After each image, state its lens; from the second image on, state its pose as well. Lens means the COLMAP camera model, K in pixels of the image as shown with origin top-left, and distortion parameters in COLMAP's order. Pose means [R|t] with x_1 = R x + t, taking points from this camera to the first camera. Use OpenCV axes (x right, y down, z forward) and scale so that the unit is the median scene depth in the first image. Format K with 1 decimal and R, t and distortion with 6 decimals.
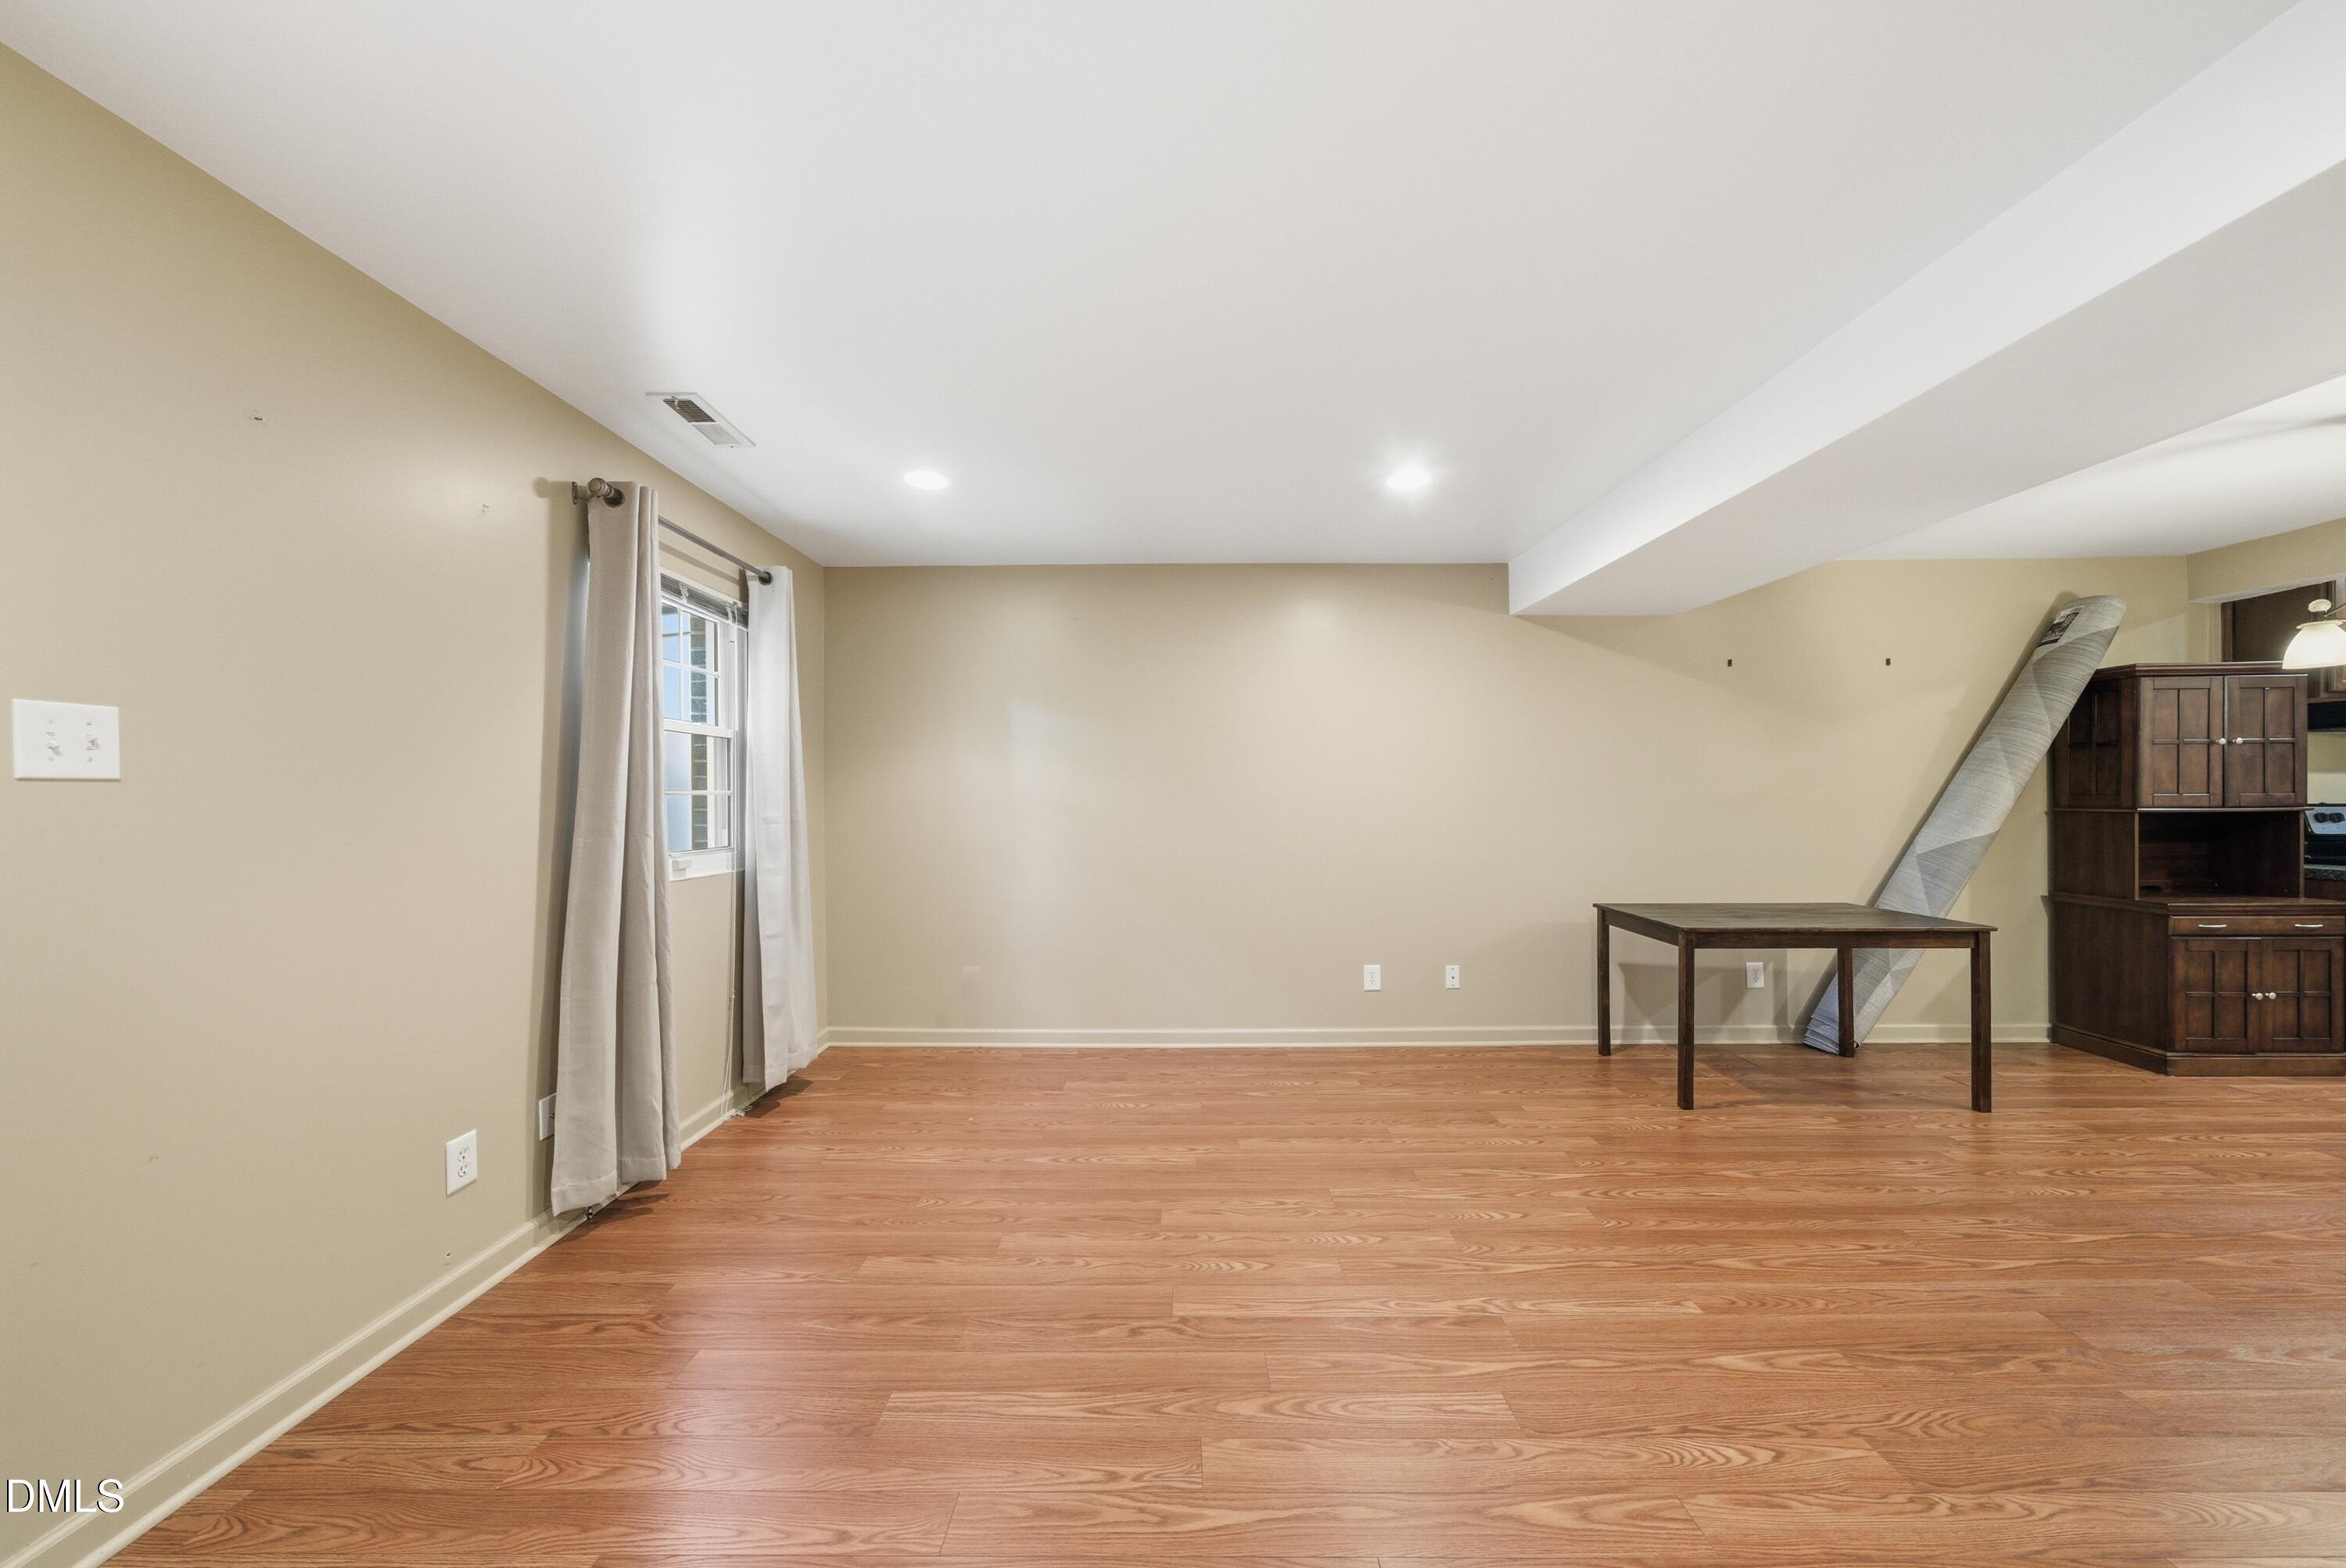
lens RADIAL K [[807.1, 0, 1172.2], [0, 807.1, 798.5], [0, 0, 1]] dist [-0.009387, 0.003171]
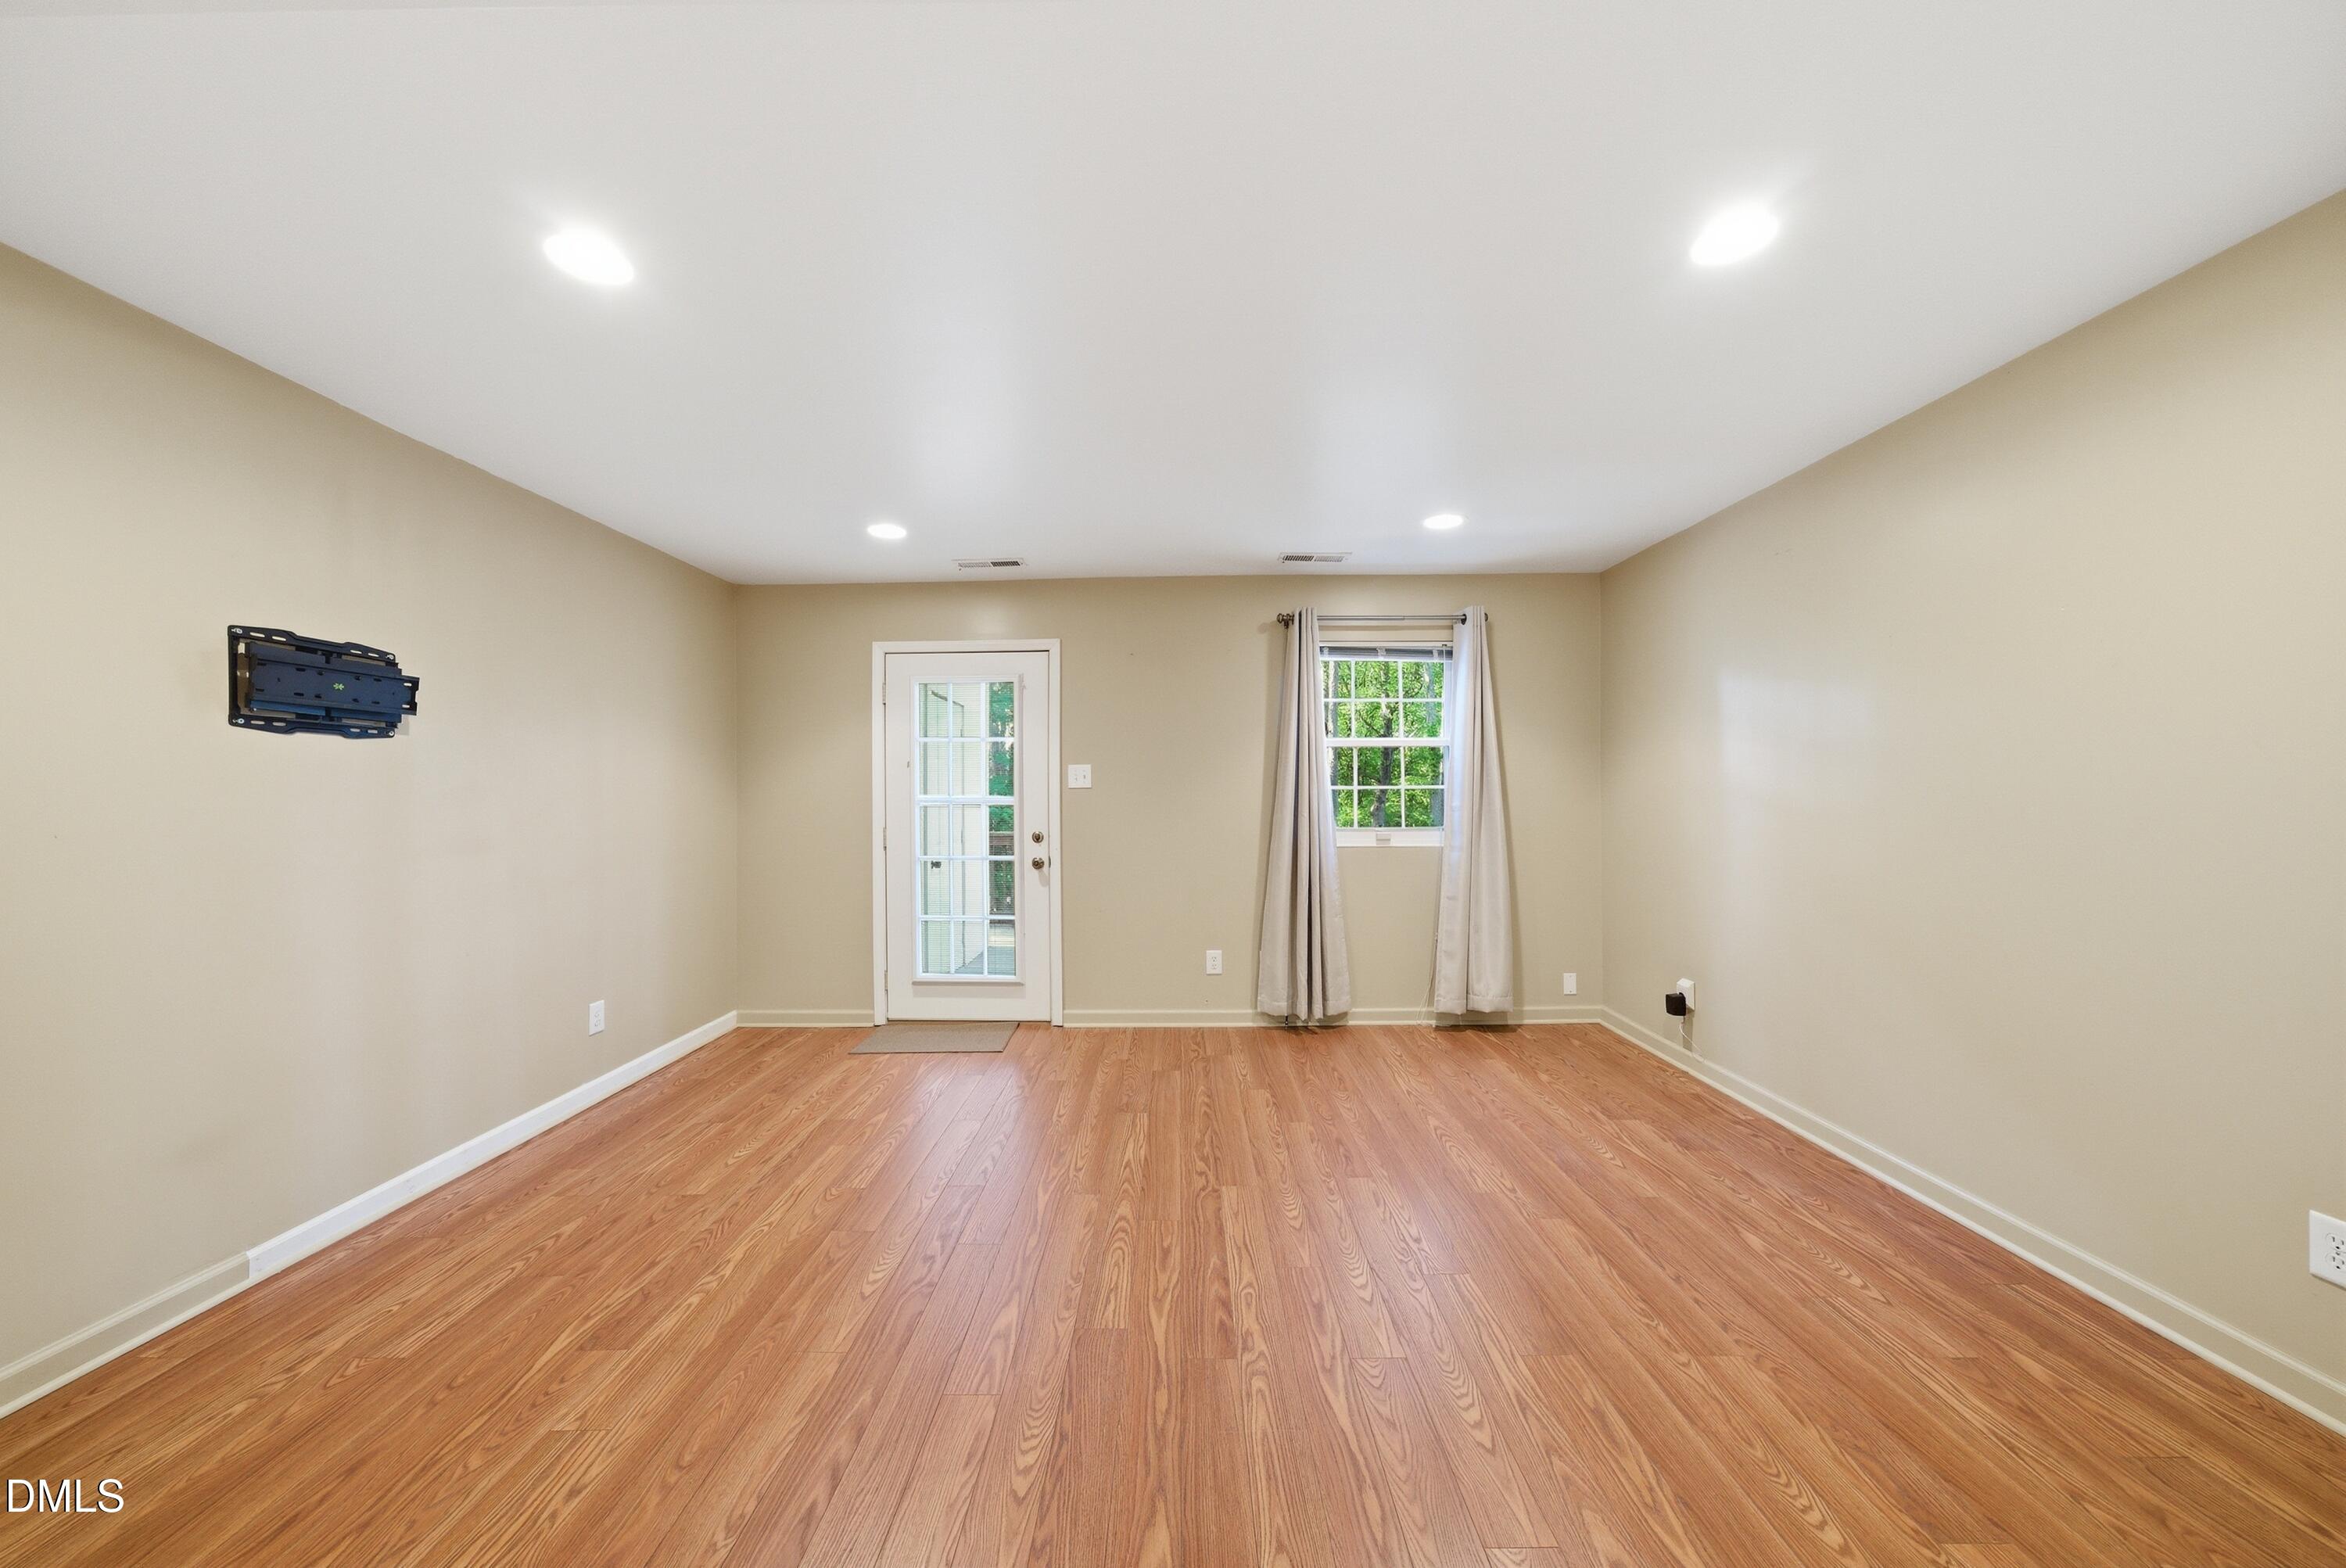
lens RADIAL K [[807.1, 0, 1172.2], [0, 807.1, 798.5], [0, 0, 1]] dist [-0.009387, 0.003171]
pose [[0.001165, 0.014093, -0.999900, 0.759724], [0.008269, 0.999866, 0.014102, -0.008424], [0.999965, -0.008285, 0.001048, 0.533038]]
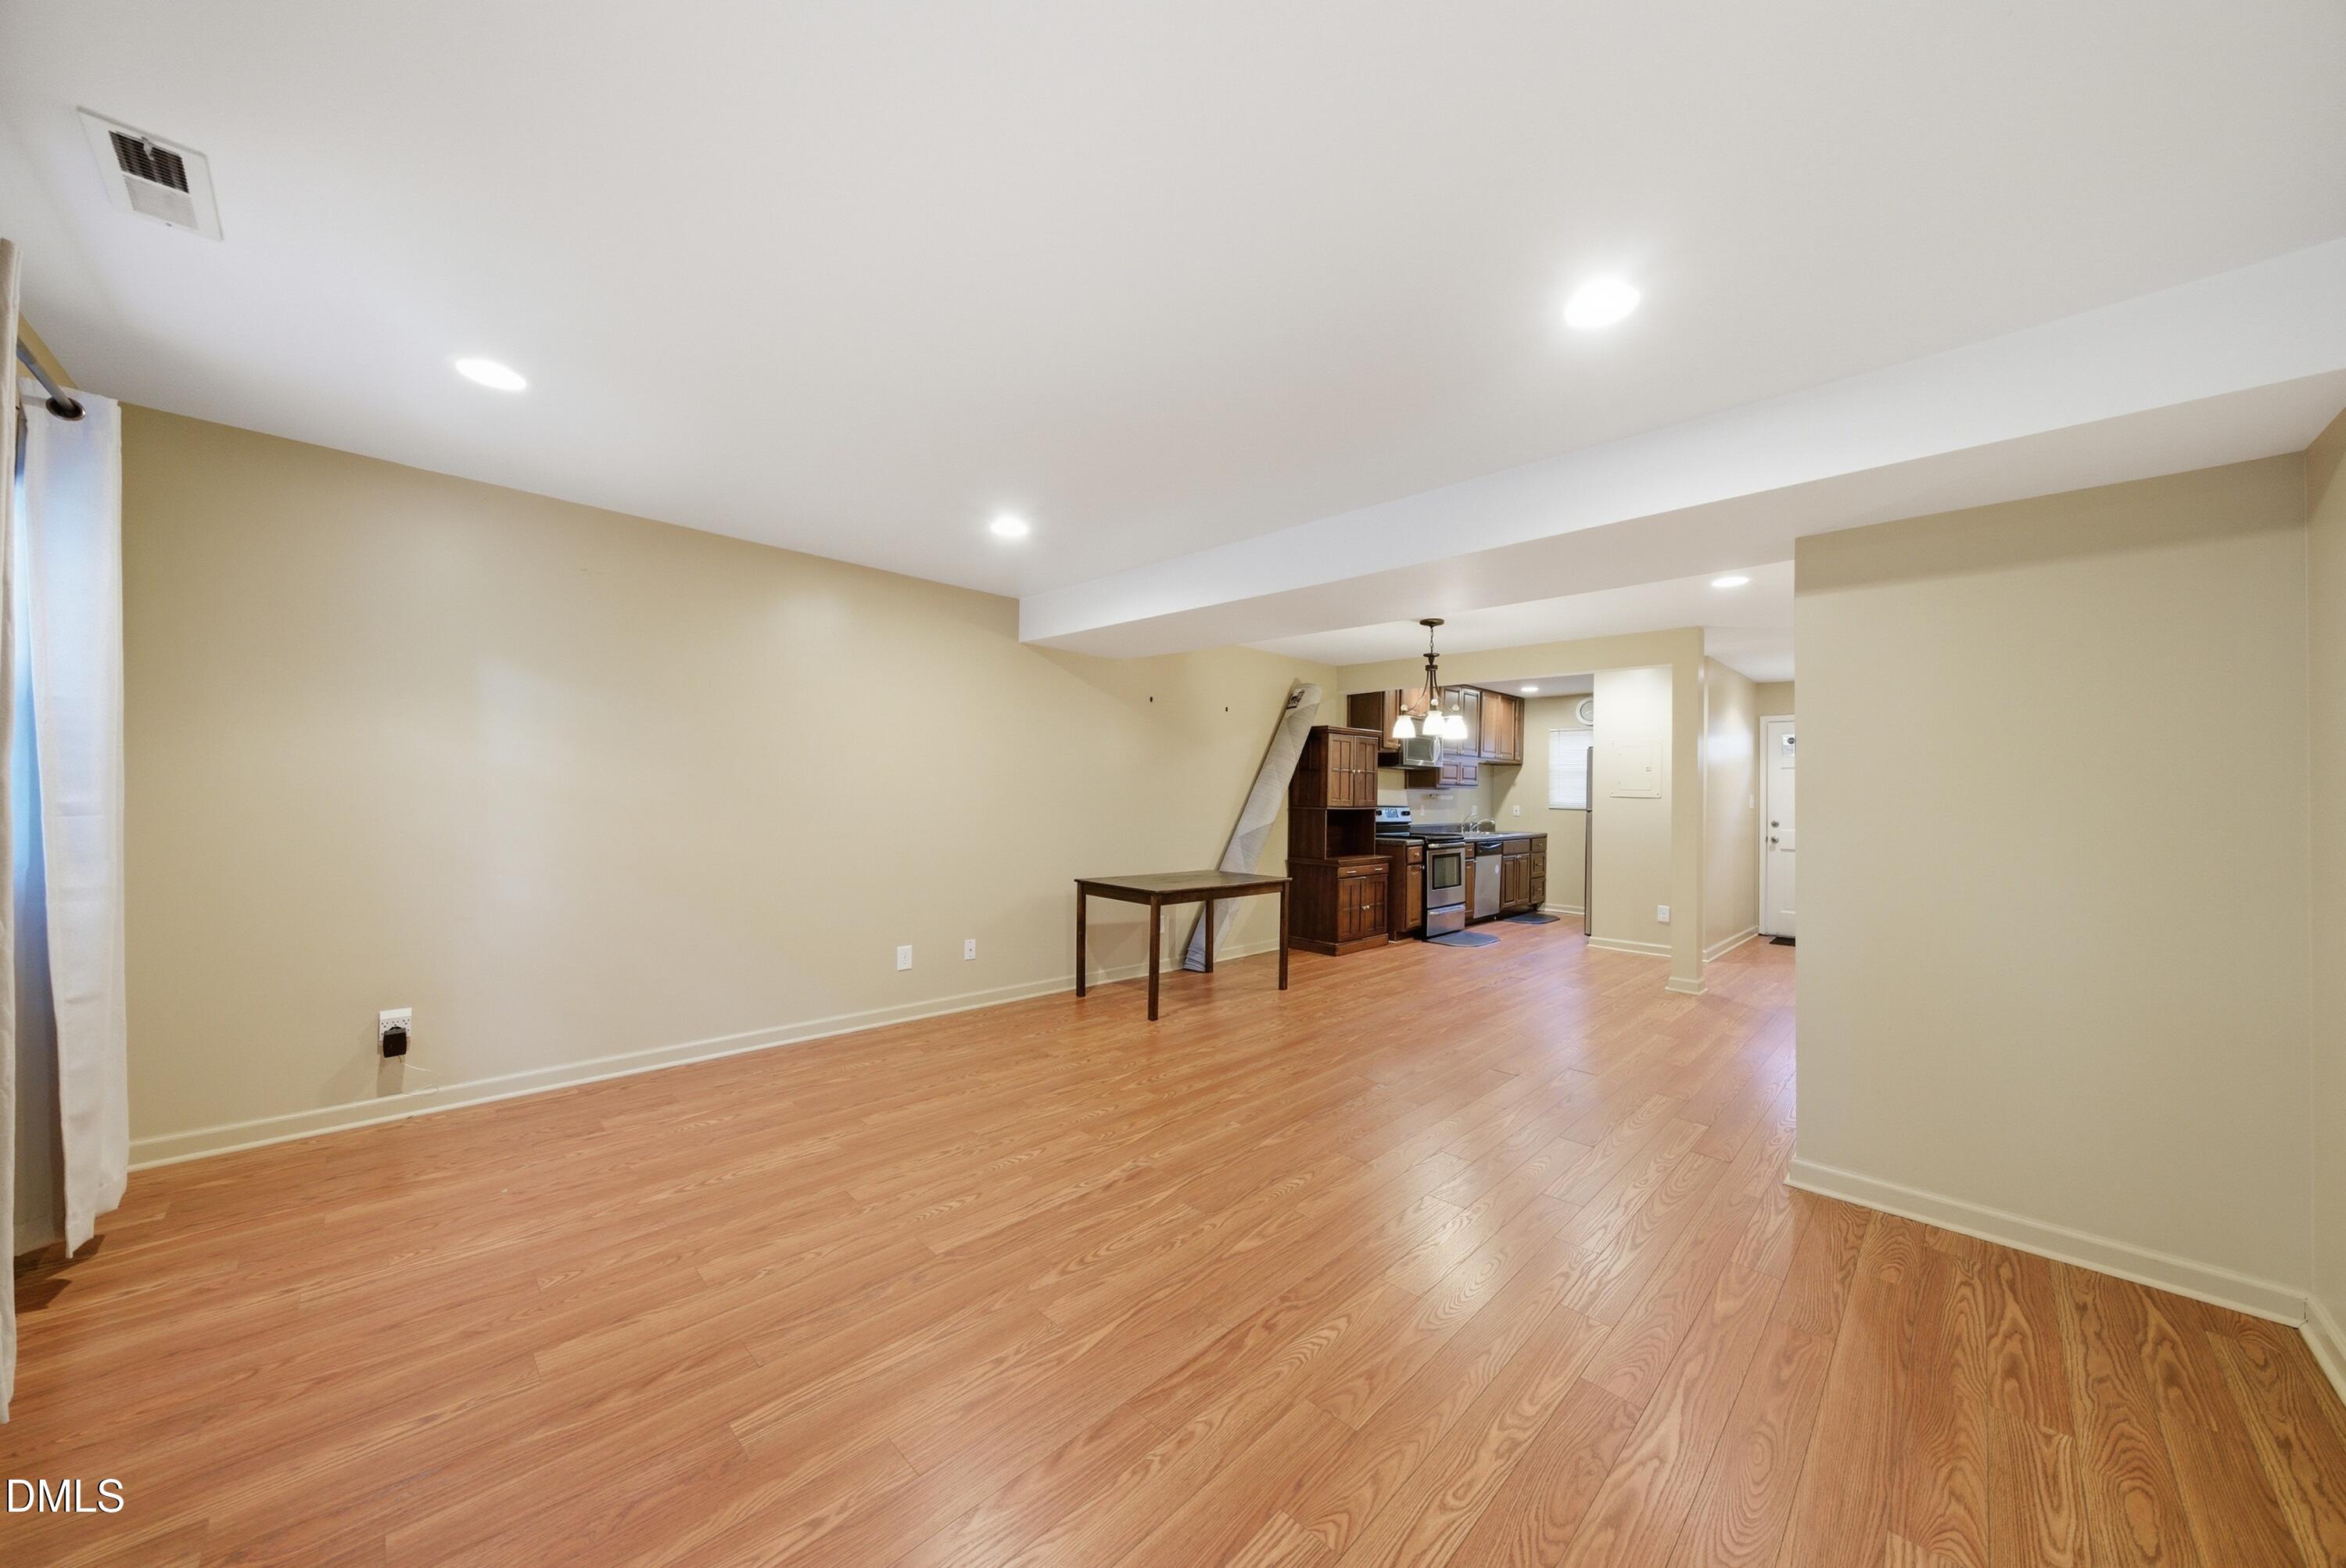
lens RADIAL K [[810.8, 0, 1166.8], [0, 810.8, 793.5], [0, 0, 1]] dist [-0.009199, 0.003285]
pose [[0.702679, 0.020685, 0.711206, -0.337633], [-0.022720, 0.999720, -0.006629, 0.001508], [-0.711144, -0.011500, 0.702952, -0.005035]]
